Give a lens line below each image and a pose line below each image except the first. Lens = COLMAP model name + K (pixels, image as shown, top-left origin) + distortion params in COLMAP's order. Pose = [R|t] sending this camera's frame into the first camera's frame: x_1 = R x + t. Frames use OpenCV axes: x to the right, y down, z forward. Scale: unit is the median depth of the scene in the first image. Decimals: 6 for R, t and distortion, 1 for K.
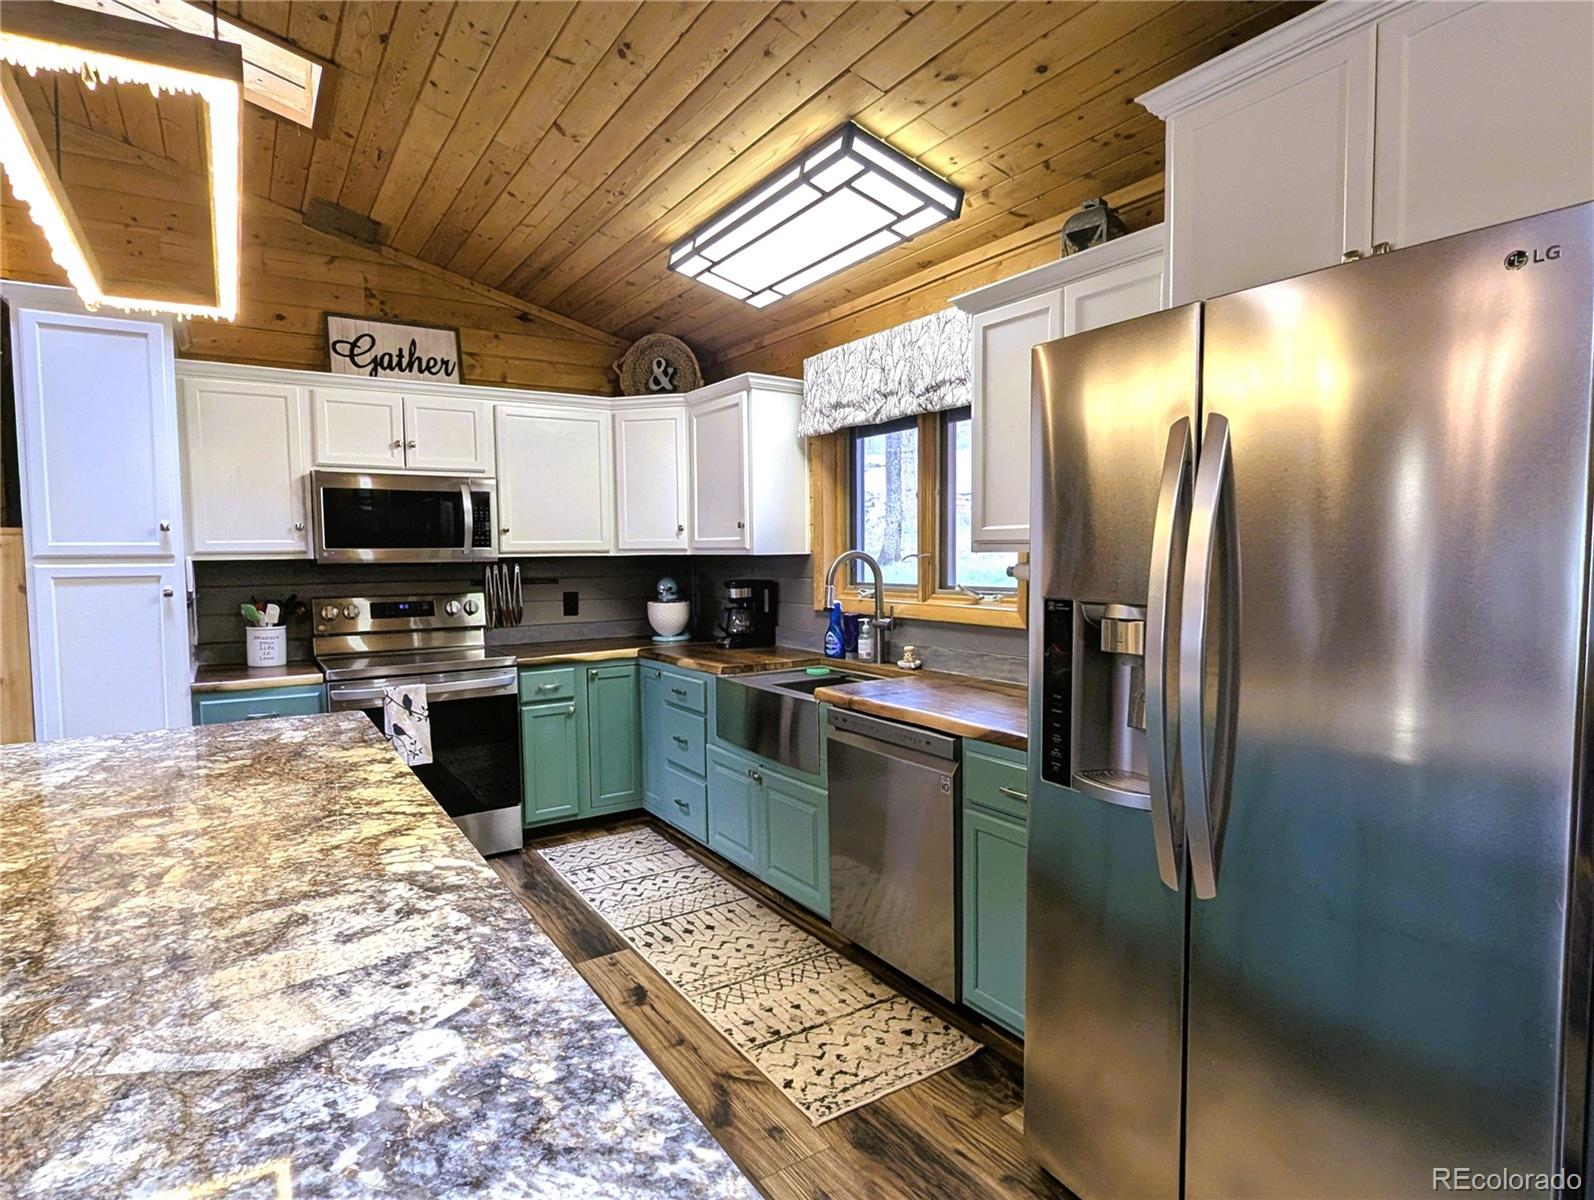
lens RADIAL K [[868.5, 0, 809.2], [0, 868.5, 606.6], [0, 0, 1]] dist [-0.003789, 0.002494]
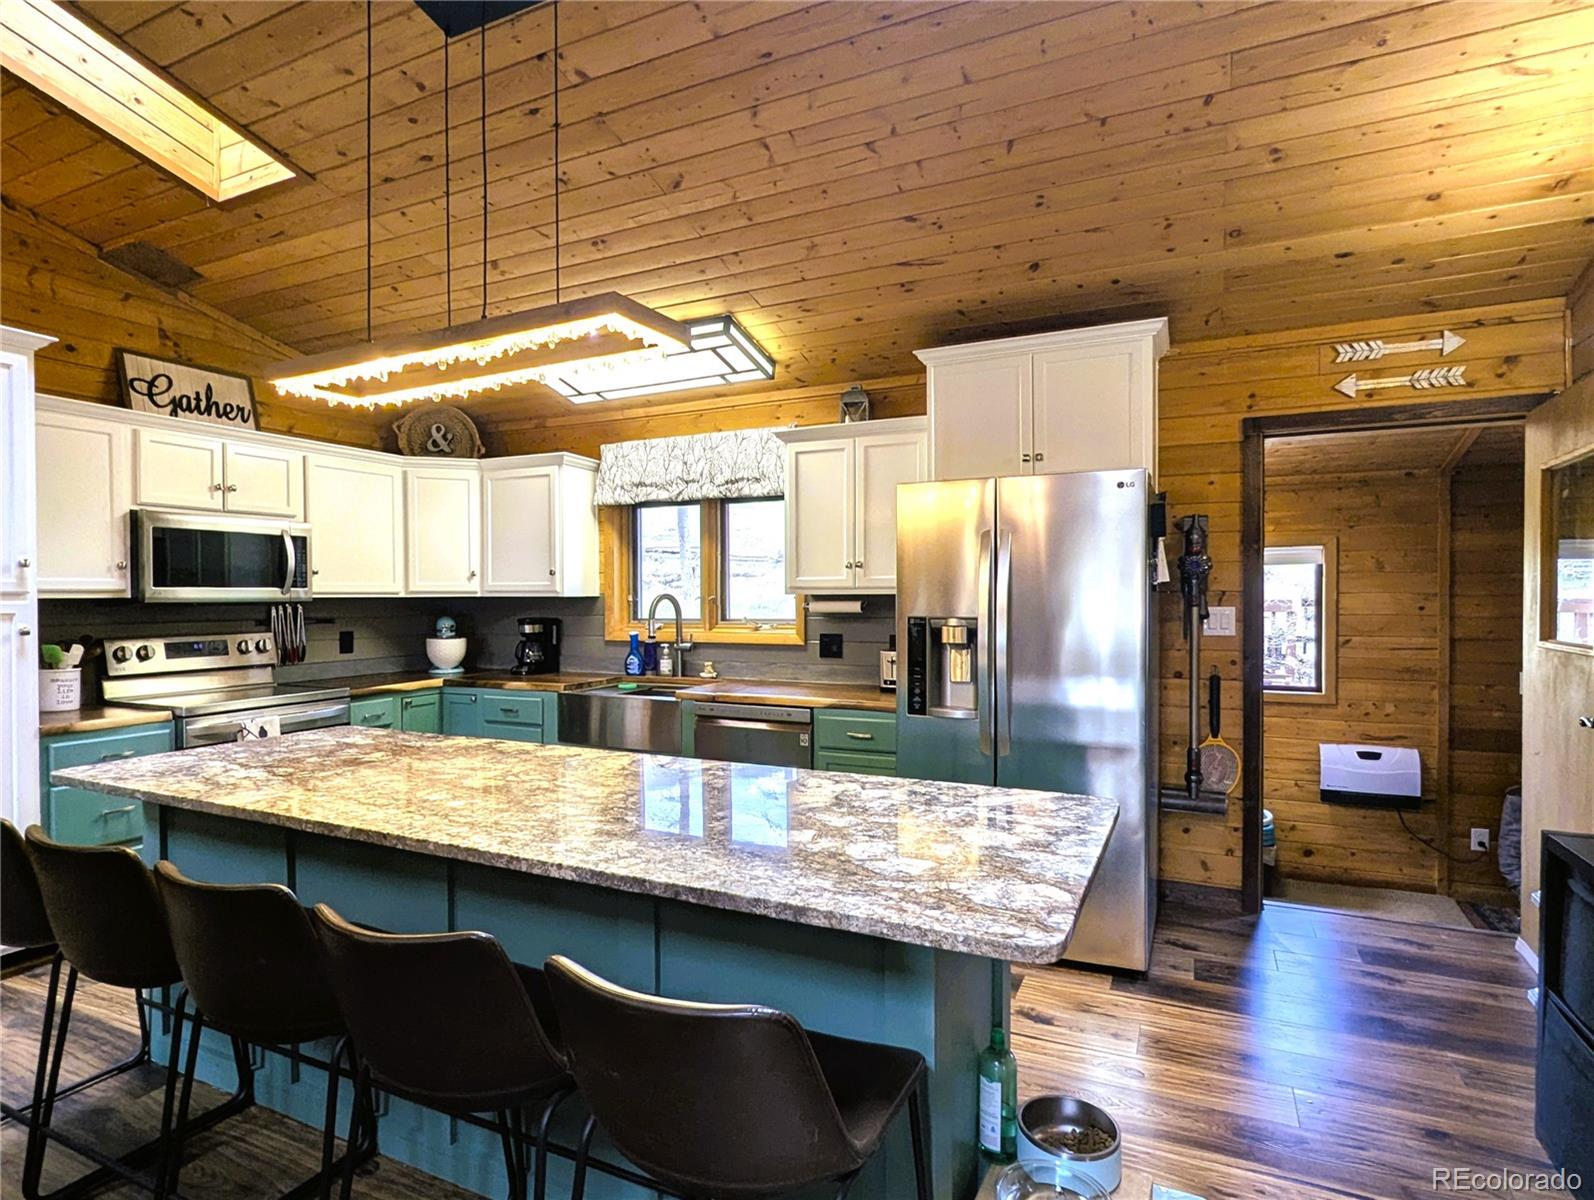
lens RADIAL K [[868.5, 0, 780.2], [0, 868.5, 603.1], [0, 0, 1]] dist [-0.003789, 0.002494]
pose [[0.854489, 0.002207, 0.519464, -0.461632], [0.029052, 0.998223, -0.052031, 0.024286], [-0.518656, 0.059551, 0.852907, -0.227859]]
